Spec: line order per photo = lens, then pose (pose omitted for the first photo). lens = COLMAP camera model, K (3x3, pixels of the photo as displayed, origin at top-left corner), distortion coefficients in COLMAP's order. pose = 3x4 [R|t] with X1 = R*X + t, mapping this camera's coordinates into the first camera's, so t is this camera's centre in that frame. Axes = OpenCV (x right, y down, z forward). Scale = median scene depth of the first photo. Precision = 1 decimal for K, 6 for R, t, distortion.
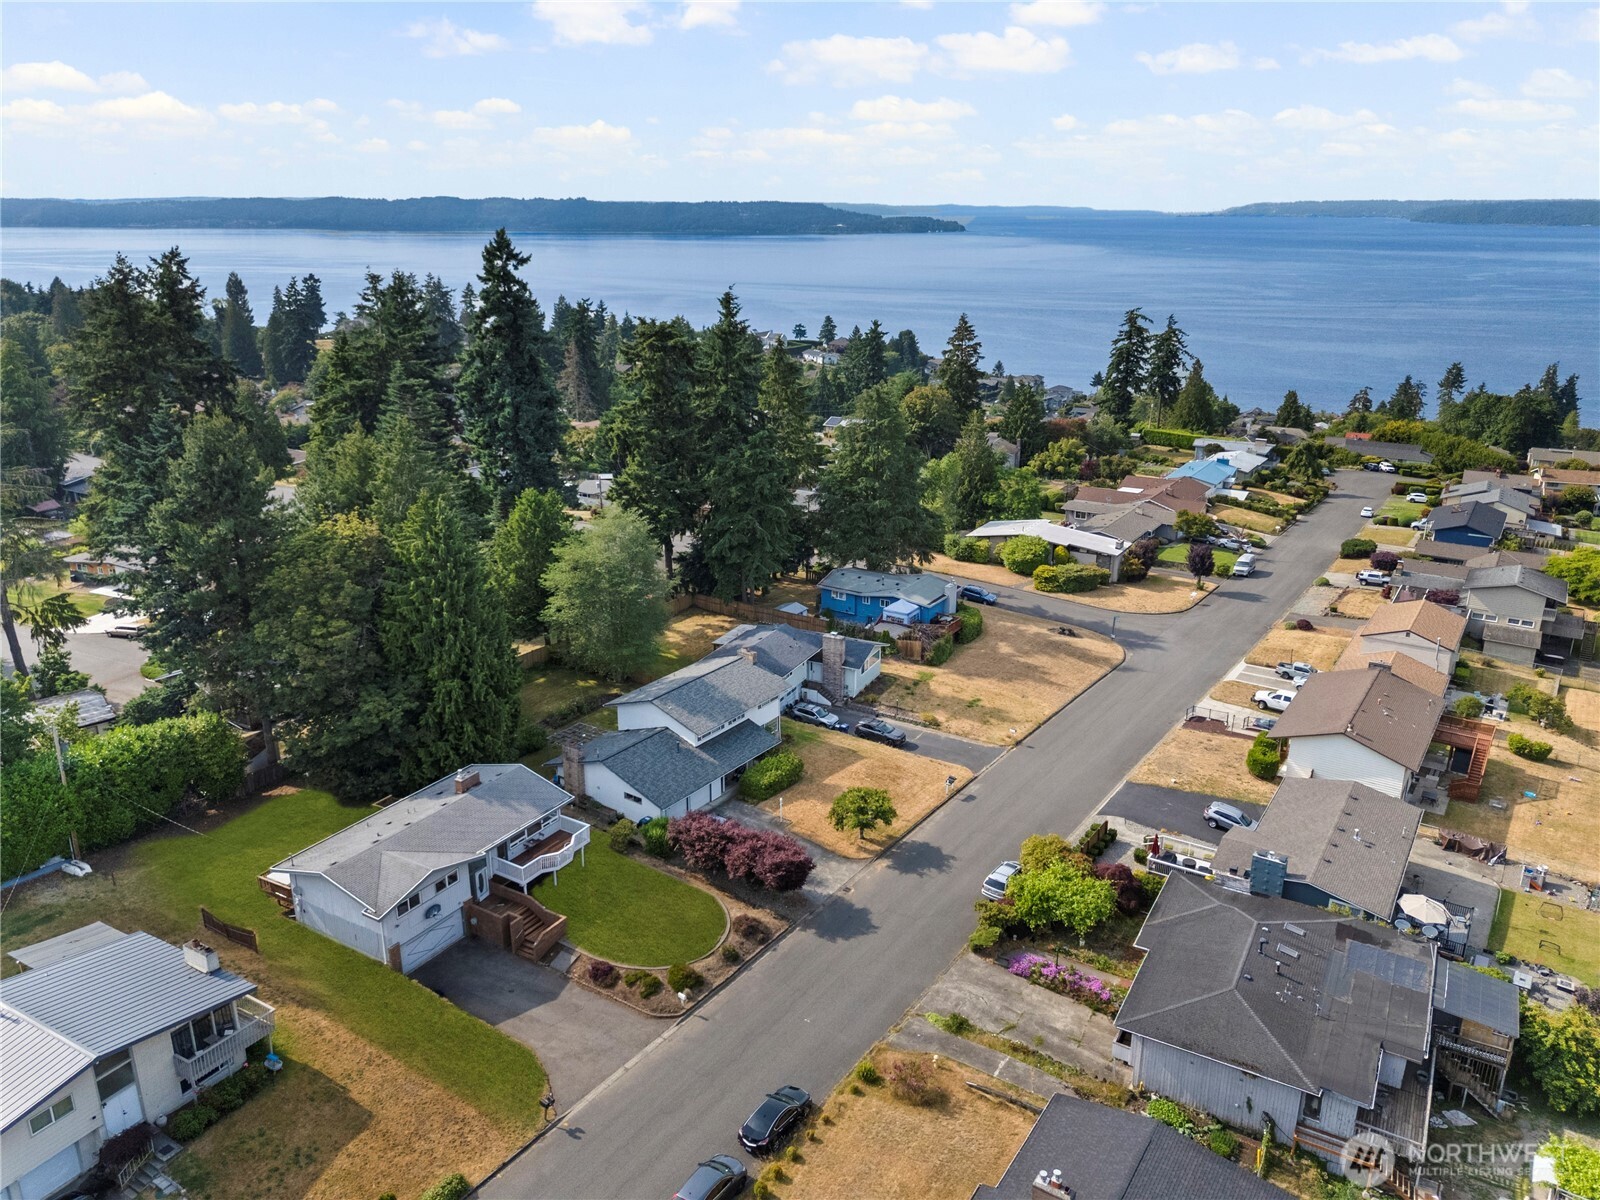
lens RADIAL K [[1177.8, 0, 800.0], [0, 1177.8, 600.0], [0, 0, 1]] dist [0.042401, -0.035019]
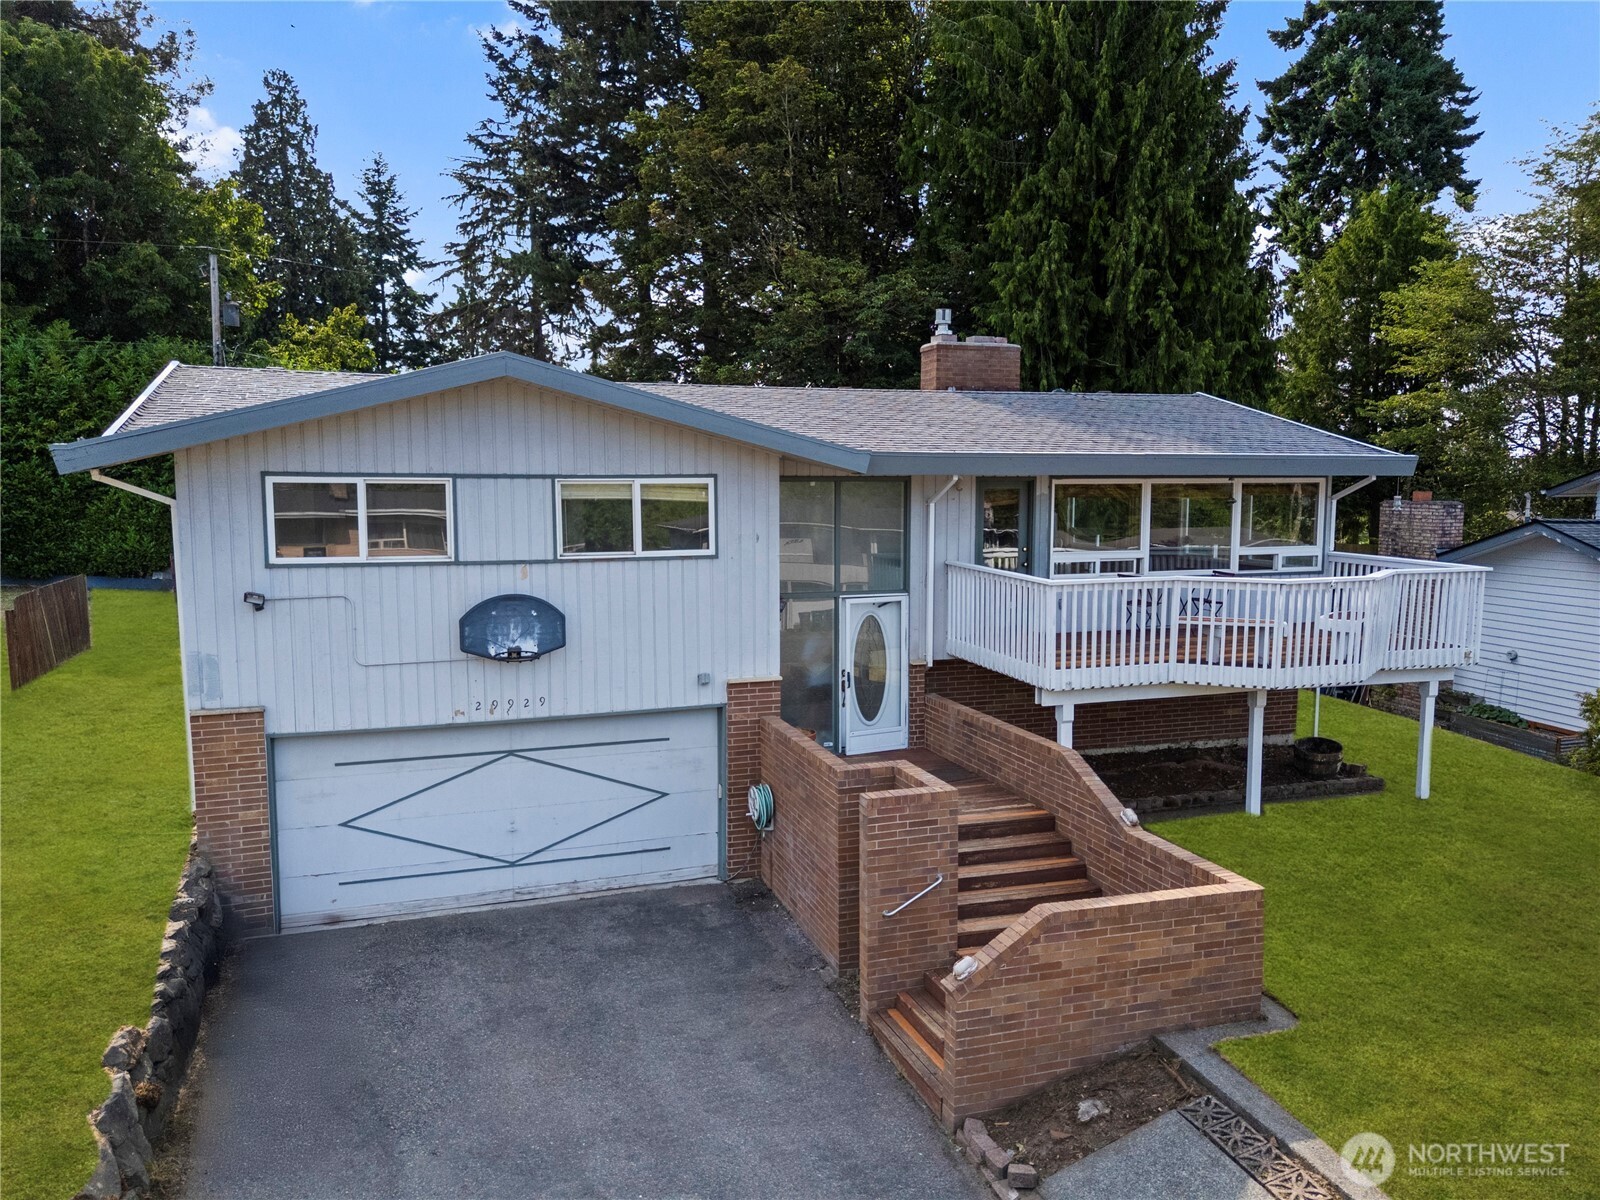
lens RADIAL K [[1177.8, 0, 800.0], [0, 1177.8, 600.0], [0, 0, 1]] dist [0.042401, -0.035019]
pose [[0.763993, 0.070832, -0.641325, -0.148759], [-0.197124, 0.972056, -0.127469, 0.255342], [0.614375, 0.223806, 0.756607, 0.832164]]
